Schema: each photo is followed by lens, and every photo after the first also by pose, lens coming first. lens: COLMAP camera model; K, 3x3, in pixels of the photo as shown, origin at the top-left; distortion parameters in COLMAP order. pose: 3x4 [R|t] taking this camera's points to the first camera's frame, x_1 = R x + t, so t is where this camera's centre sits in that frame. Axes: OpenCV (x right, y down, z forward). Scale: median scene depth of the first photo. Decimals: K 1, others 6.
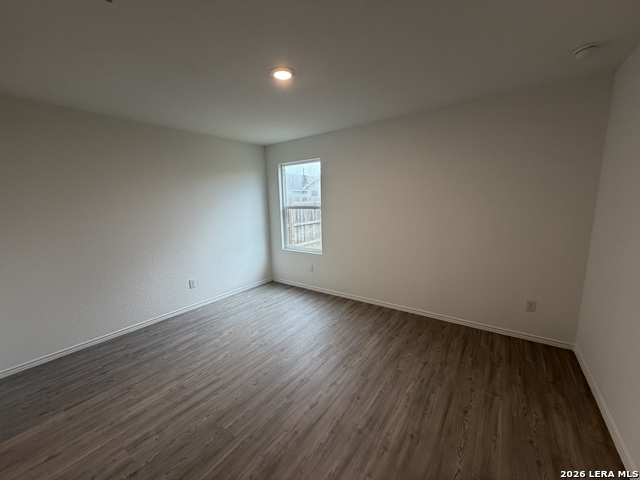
lens RADIAL K [[253.6, 0, 319.0], [0, 253.6, 239.1], [0, 0, 1]] dist [0.000001, -0.000277]
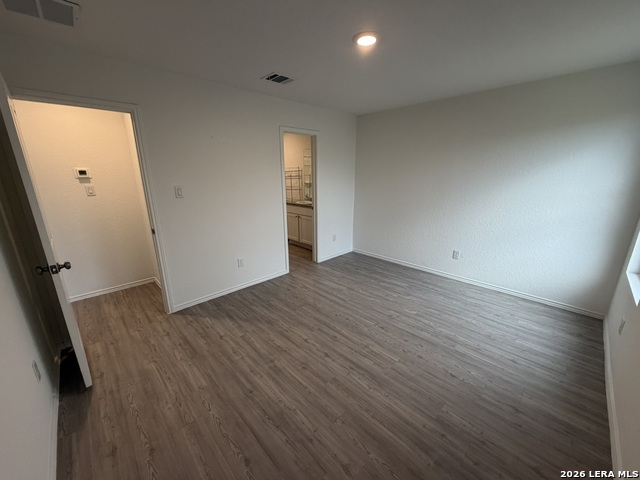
lens RADIAL K [[253.6, 0, 319.4], [0, 253.6, 239.7], [0, 0, 1]] dist [0.000001, -0.000277]
pose [[-0.169846, 0.282843, -0.944008, 0.760910], [-0.136596, 0.941923, 0.306795, -0.166886], [0.975958, 0.181056, -0.121346, 0.833220]]
